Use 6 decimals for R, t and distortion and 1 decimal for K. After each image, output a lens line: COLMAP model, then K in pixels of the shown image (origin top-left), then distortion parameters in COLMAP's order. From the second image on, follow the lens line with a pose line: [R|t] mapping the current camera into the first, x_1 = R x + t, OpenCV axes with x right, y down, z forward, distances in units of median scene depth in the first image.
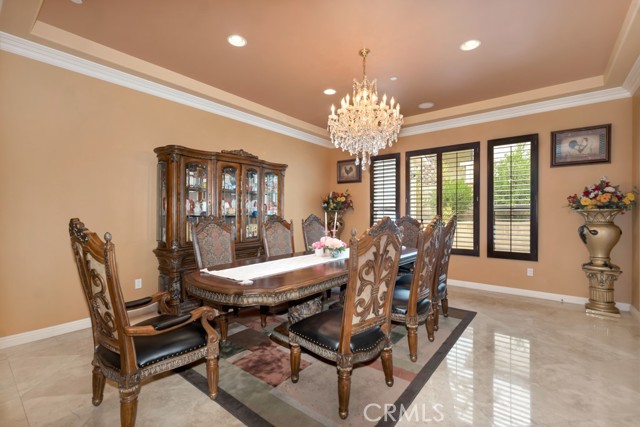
lens RADIAL K [[285.3, 0, 320.0], [0, 285.3, 213.5], [0, 0, 1]] dist [-0.000641, 0.000114]
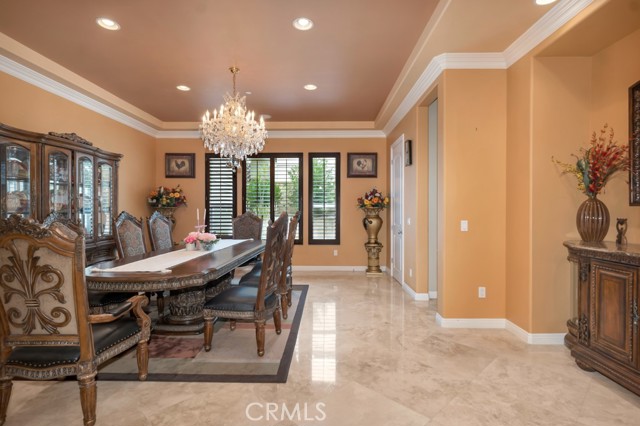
lens RADIAL K [[324.5, 0, 320.0], [0, 324.5, 213.0], [0, 0, 1]] dist [-0.000318, 0.000150]
pose [[0.787182, -0.005532, 0.616696, -0.324211], [0.001731, 0.999976, 0.006761, 0.003315], [-0.616718, -0.004254, 0.787173, -0.207900]]
